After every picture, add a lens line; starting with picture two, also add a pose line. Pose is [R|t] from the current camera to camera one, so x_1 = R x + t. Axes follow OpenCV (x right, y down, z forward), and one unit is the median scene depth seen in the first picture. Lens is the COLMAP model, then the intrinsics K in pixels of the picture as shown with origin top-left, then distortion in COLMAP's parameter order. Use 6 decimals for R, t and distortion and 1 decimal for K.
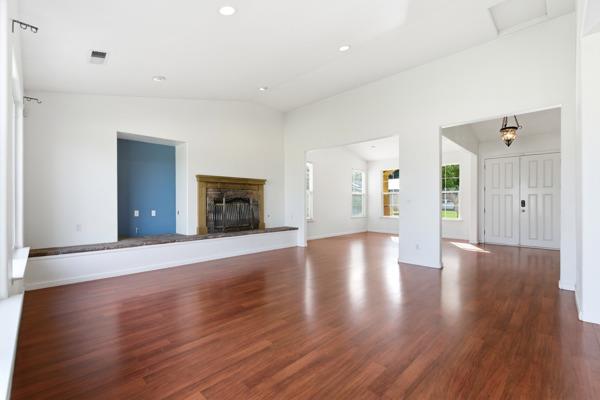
lens RADIAL K [[267.0, 0, 302.1], [0, 267.0, 202.0], [0, 0, 1]] dist [-0.009651, 0.001501]
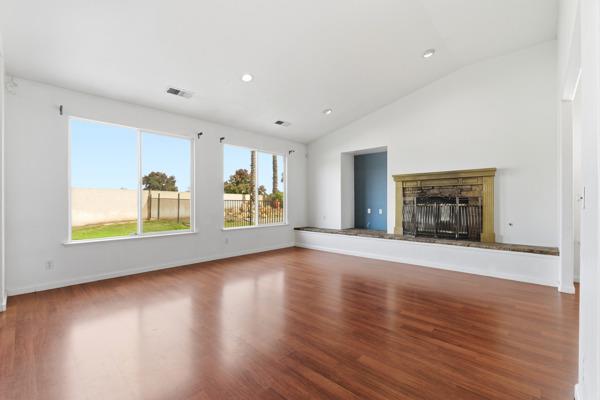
lens RADIAL K [[267.0, 0, 302.2], [0, 267.0, 200.9], [0, 0, 1]] dist [-0.009651, 0.001501]
pose [[0.014252, -0.004280, -0.999889, 0.597980], [0.000044, 0.999991, -0.004280, 0.000418], [0.999898, 0.000017, 0.014252, 0.614014]]
